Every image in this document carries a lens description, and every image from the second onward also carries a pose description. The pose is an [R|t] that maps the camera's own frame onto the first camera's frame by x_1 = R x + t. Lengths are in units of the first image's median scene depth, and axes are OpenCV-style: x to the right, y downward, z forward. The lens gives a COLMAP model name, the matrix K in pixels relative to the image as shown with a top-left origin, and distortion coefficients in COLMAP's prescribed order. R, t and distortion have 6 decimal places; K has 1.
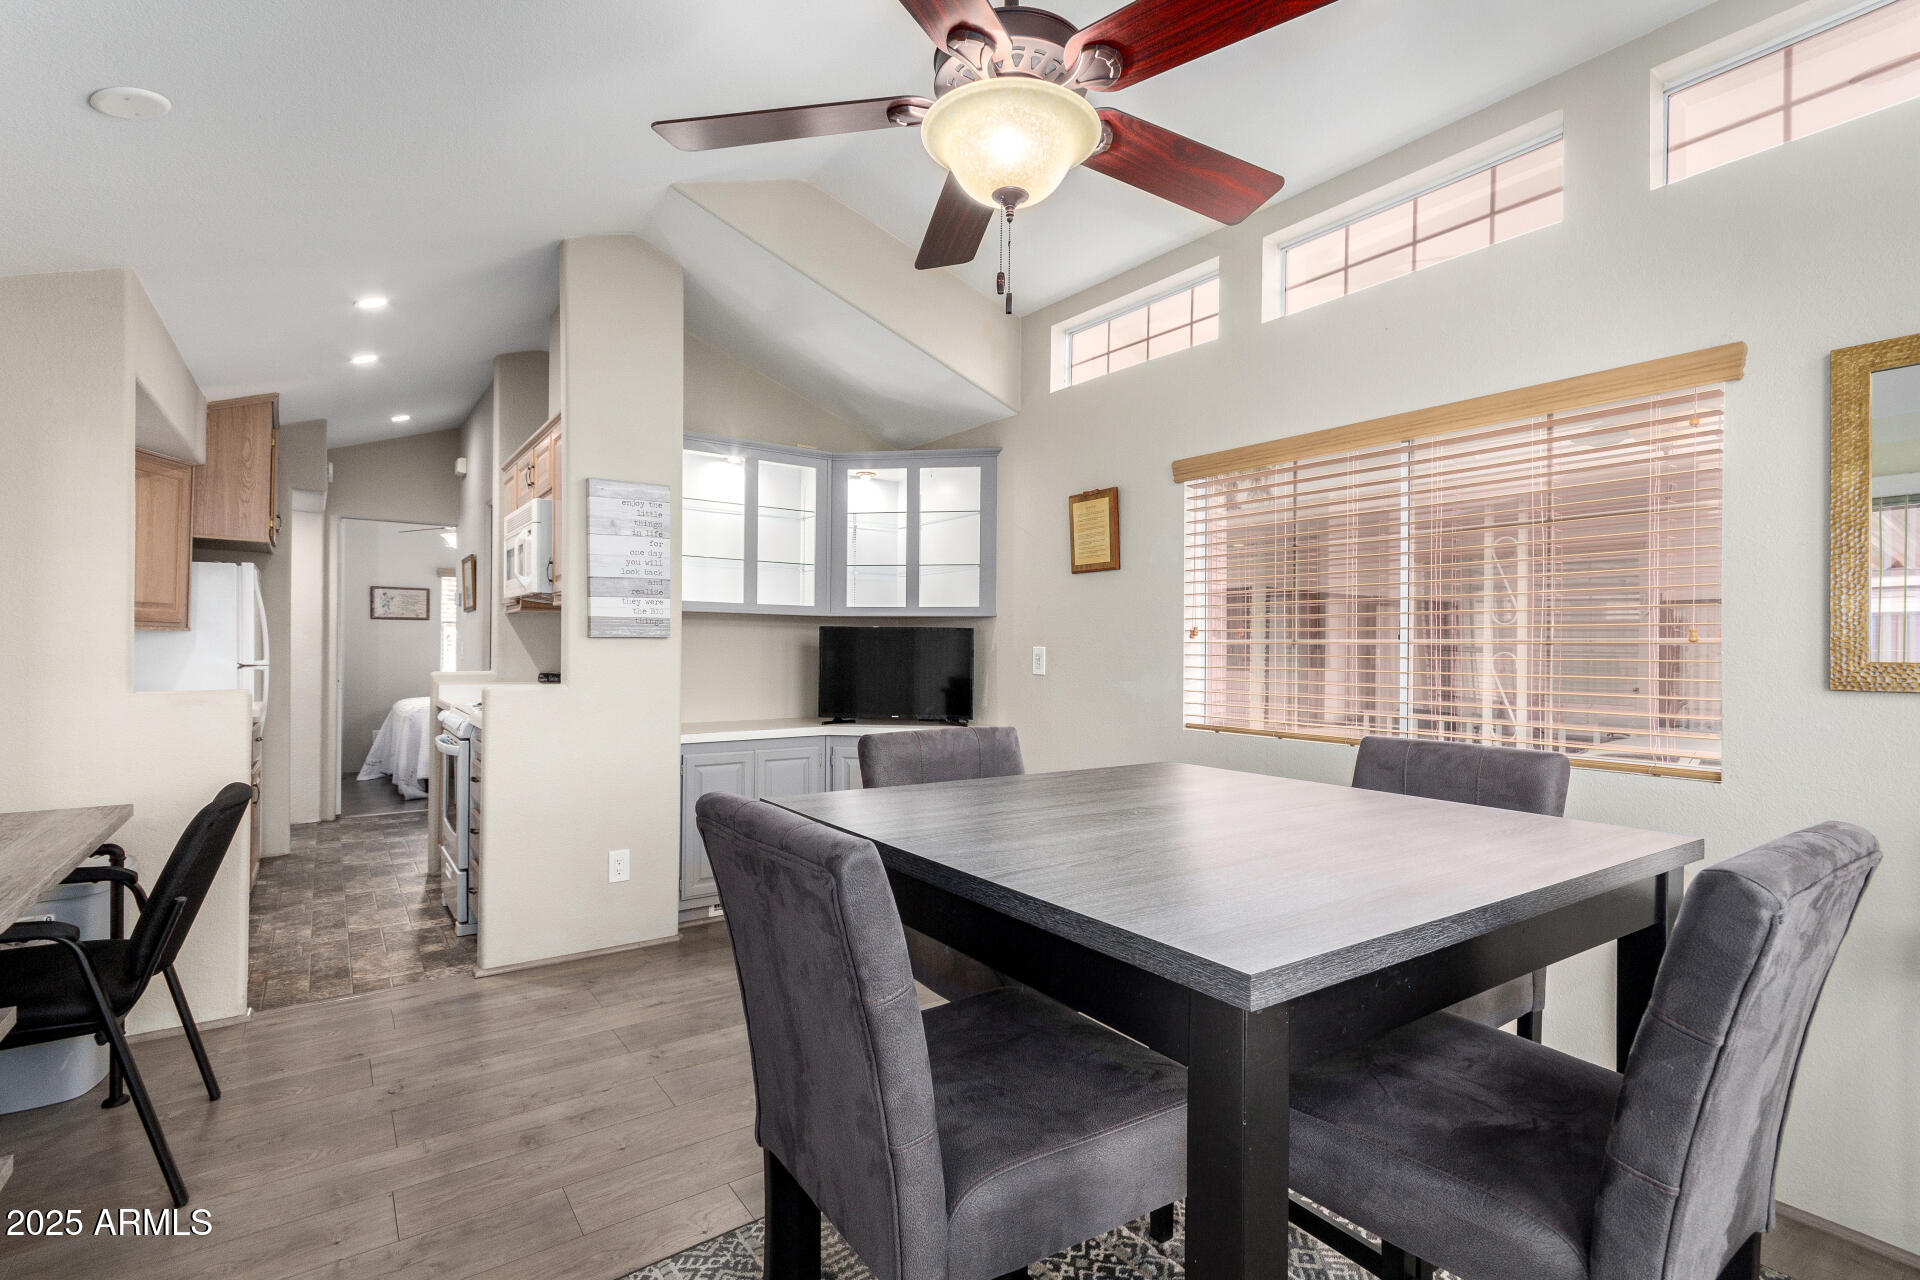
lens RADIAL K [[892.4, 0, 955.8], [0, 892.4, 644.3], [0, 0, 1]] dist [0.006114, 0.000158]
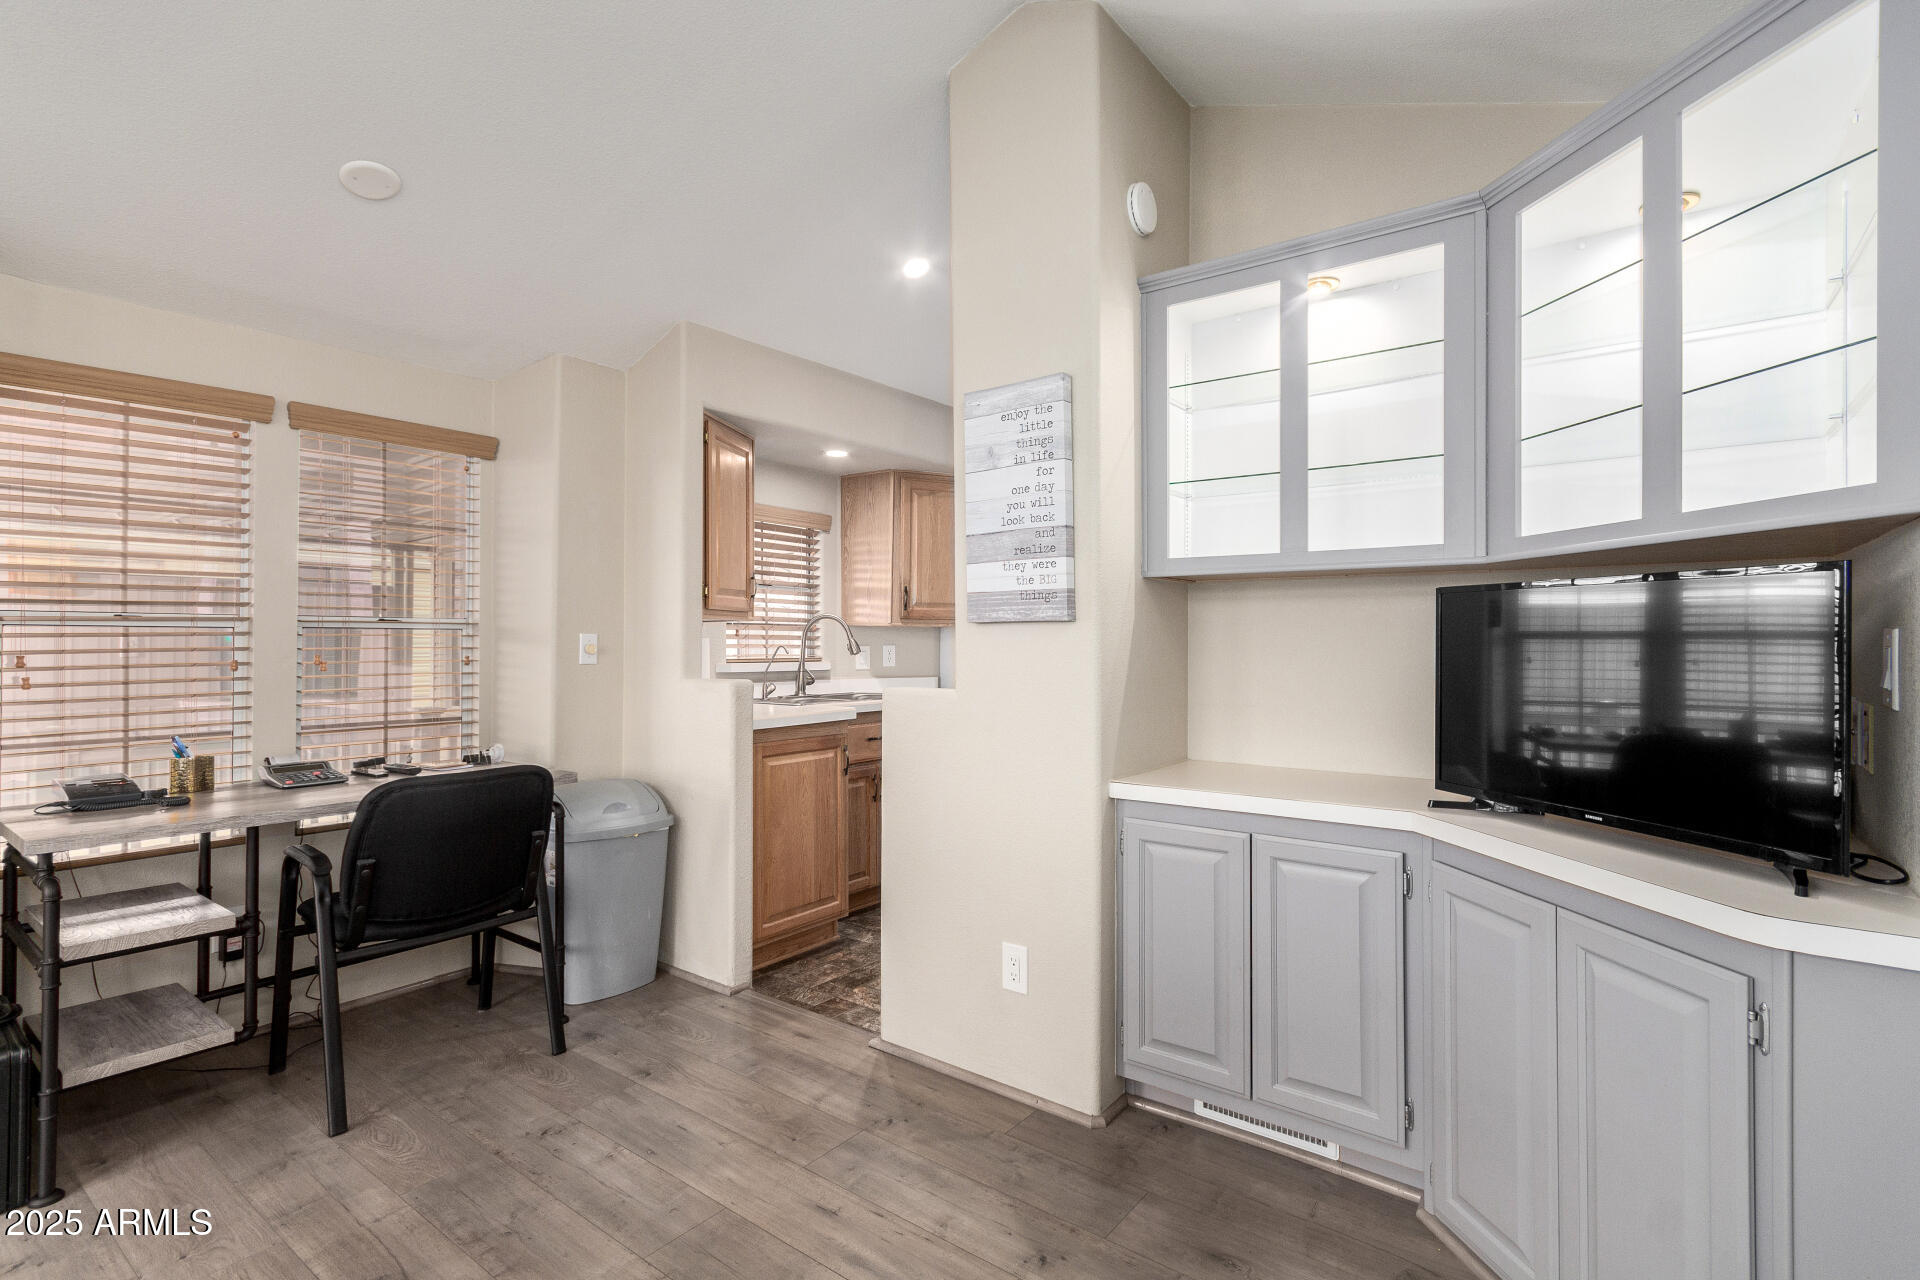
lens RADIAL K [[892.4, 0, 958.6], [0, 892.4, 637.5], [0, 0, 1]] dist [0.006114, 0.000158]
pose [[0.300489, -0.009373, -0.953739, 0.202980], [0.006624, 0.999948, -0.007740, 0.006993], [0.953762, -0.003992, 0.300535, 0.635662]]
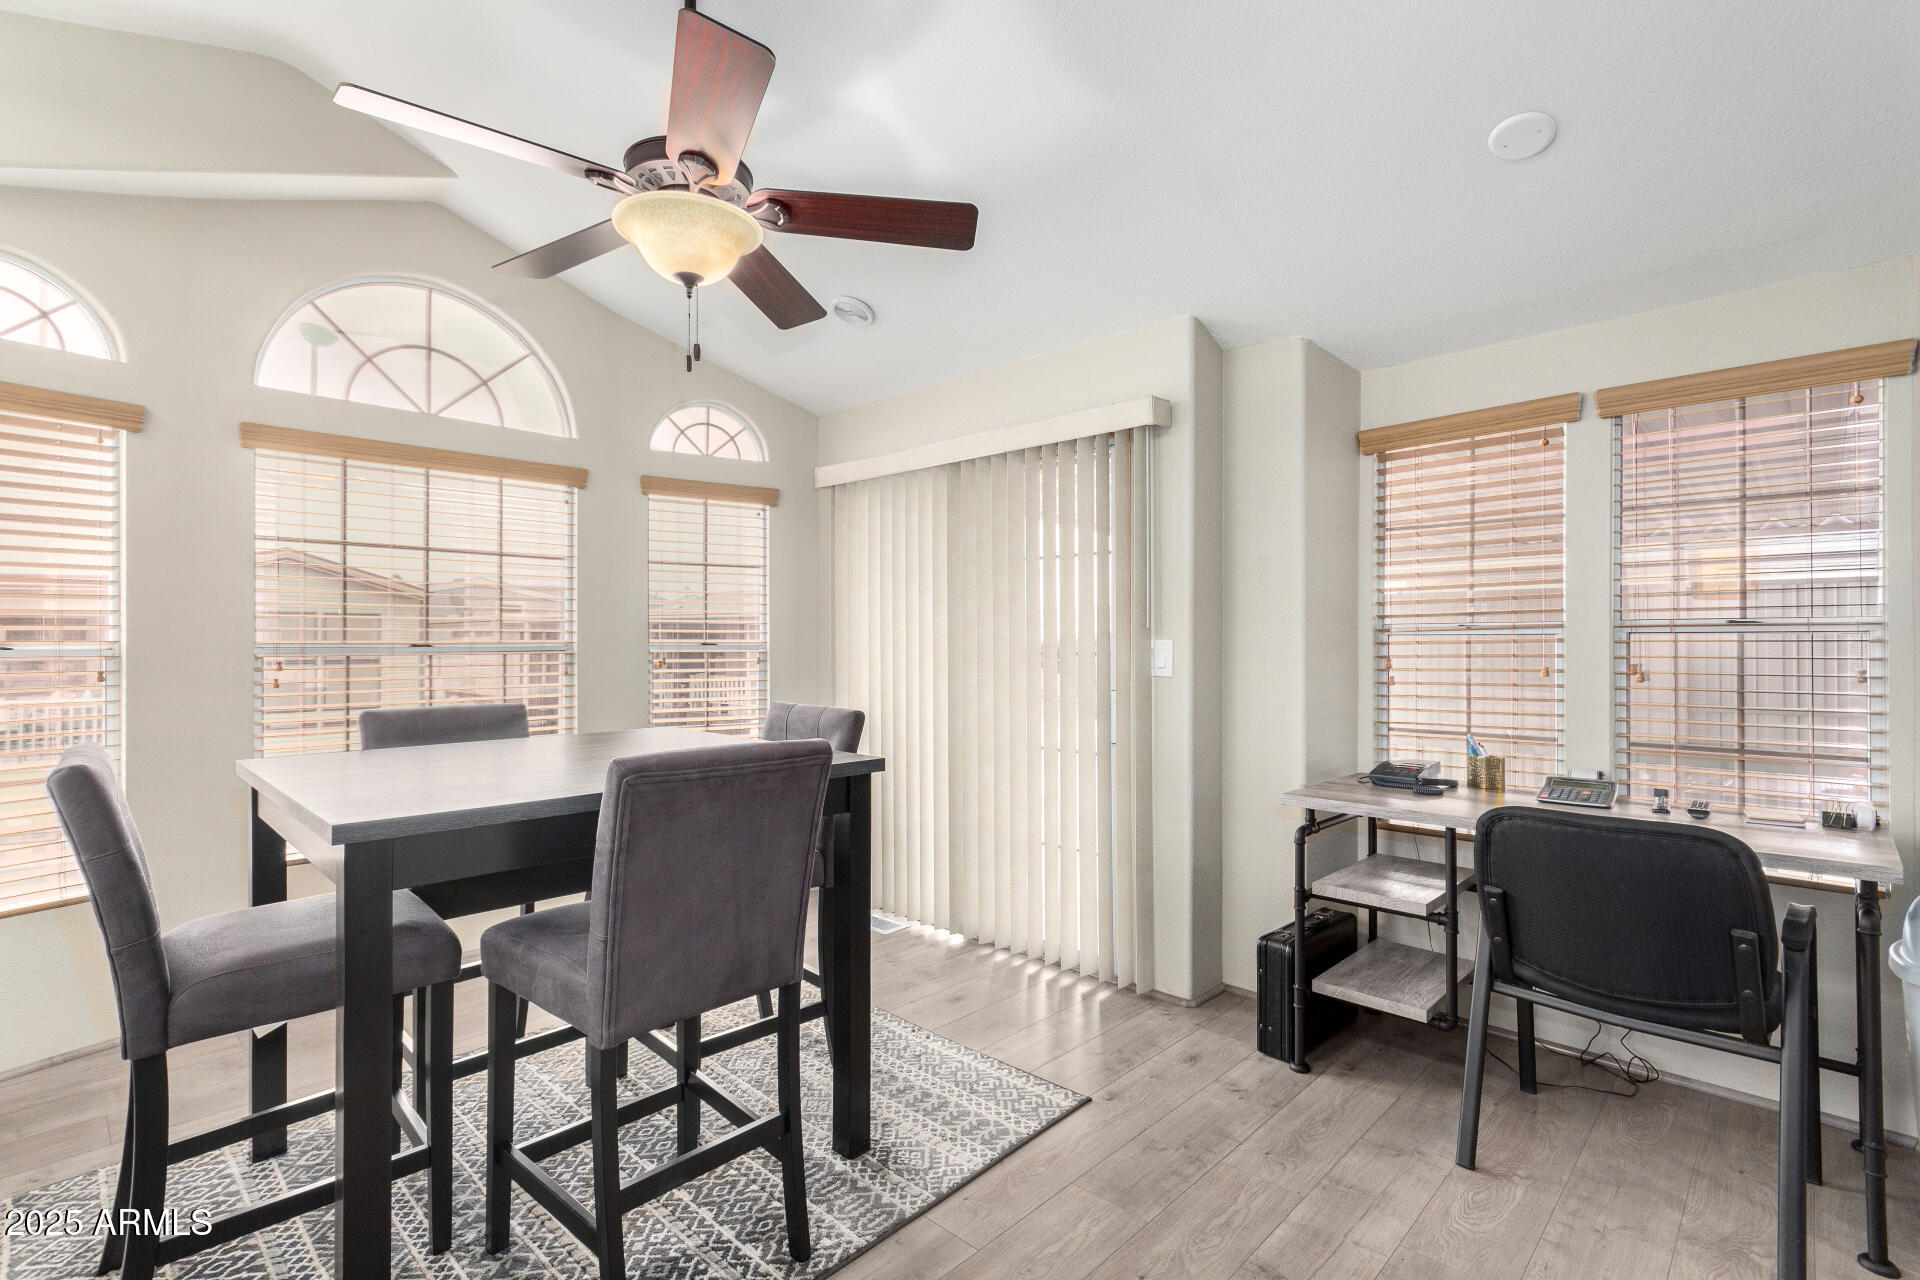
lens RADIAL K [[892.4, 0, 962.0], [0, 892.4, 623.1], [0, 0, 1]] dist [0.006114, 0.000158]
pose [[-0.980915, -0.013279, -0.193985, -0.032309], [-0.007159, 0.999455, -0.032218, 0.007215], [0.194307, -0.030215, -0.980475, 0.886541]]
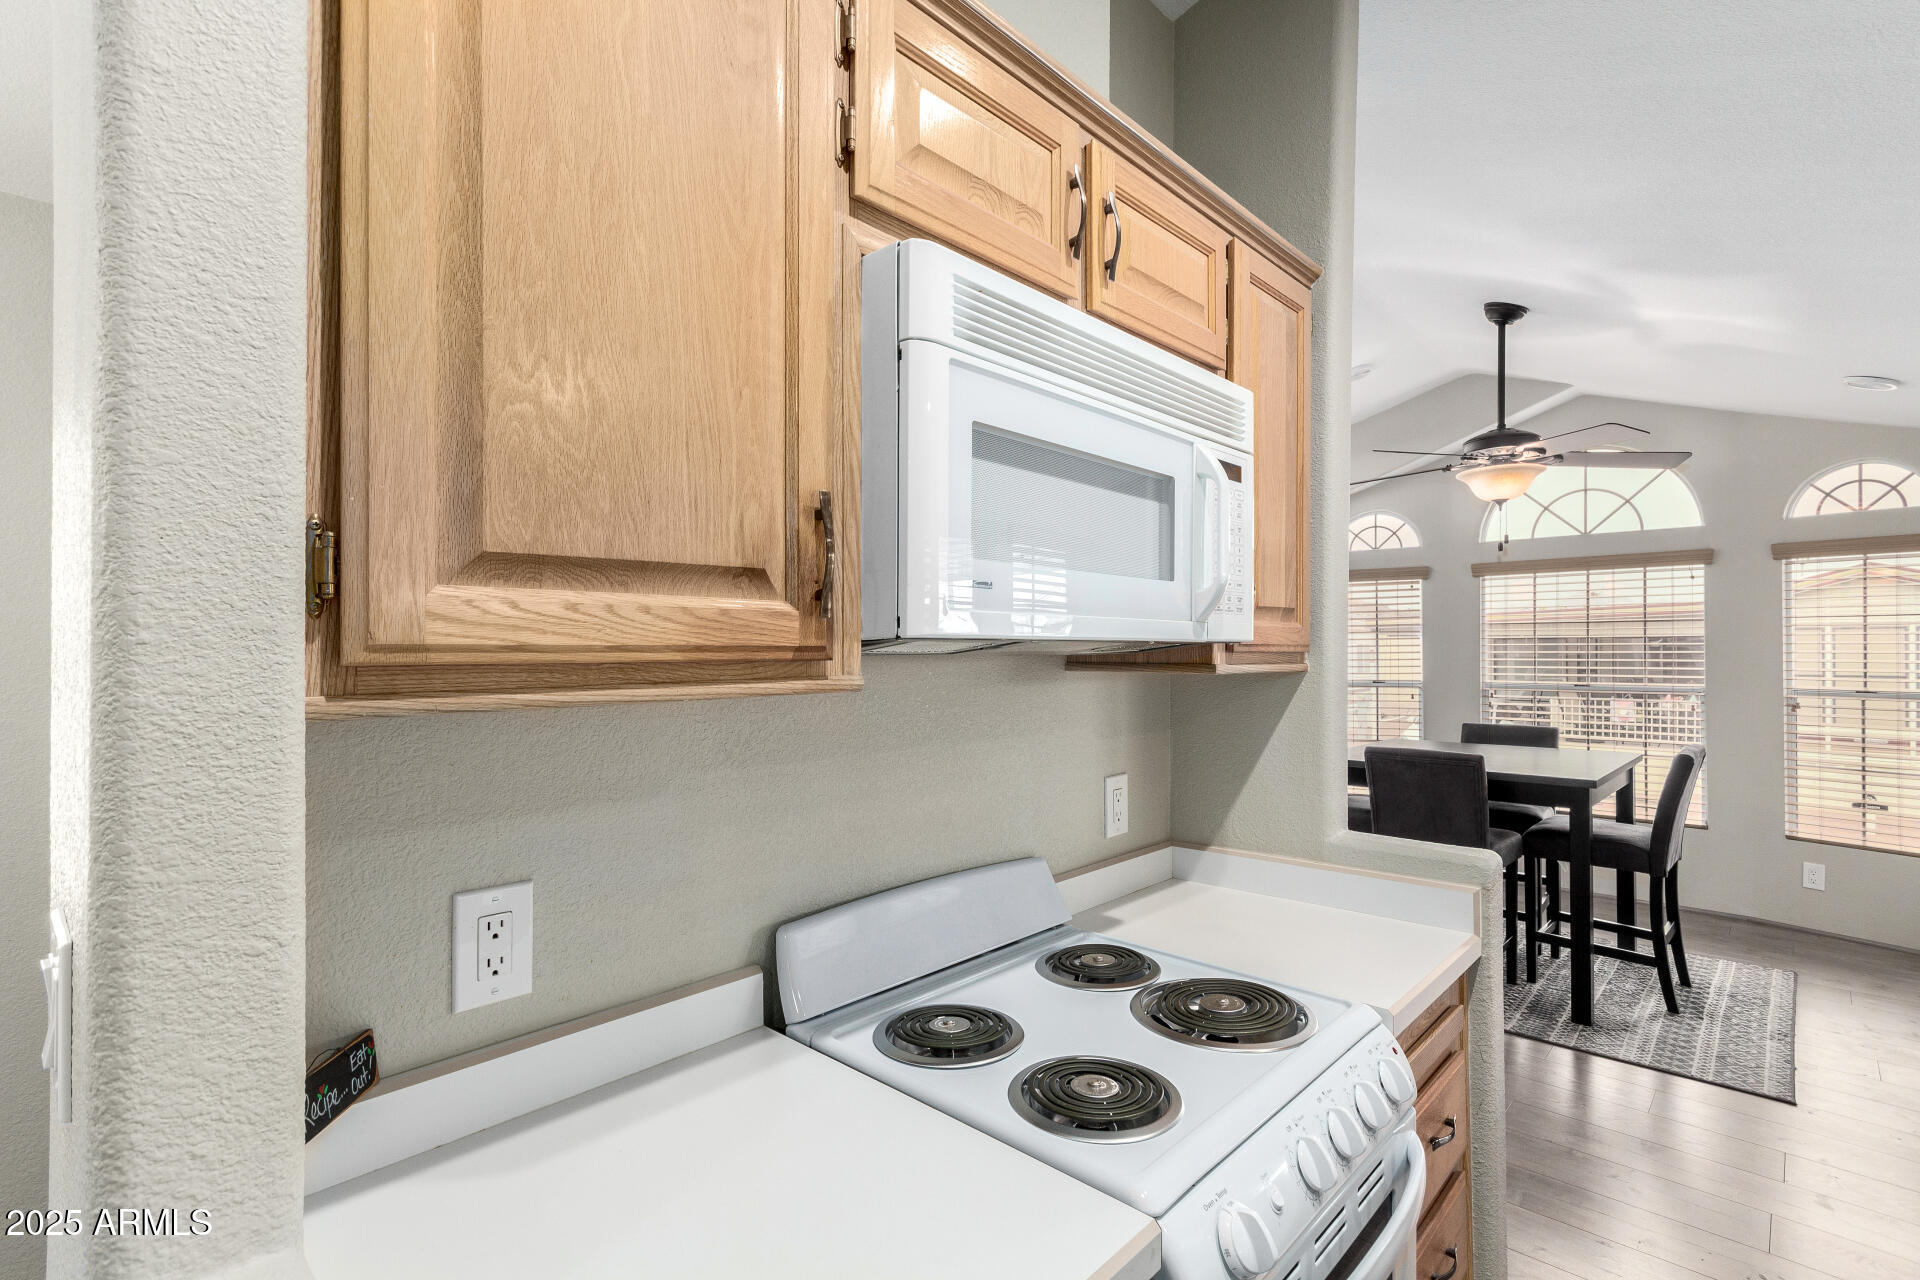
lens RADIAL K [[892.4, 0, 968.1], [0, 892.4, 644.8], [0, 0, 1]] dist [0.006114, 0.000158]
pose [[-0.197947, -0.004498, 0.980202, -0.736239], [-0.004217, 0.999984, 0.003737, -0.052301], [-0.980204, -0.003394, -0.197963, 1.073156]]
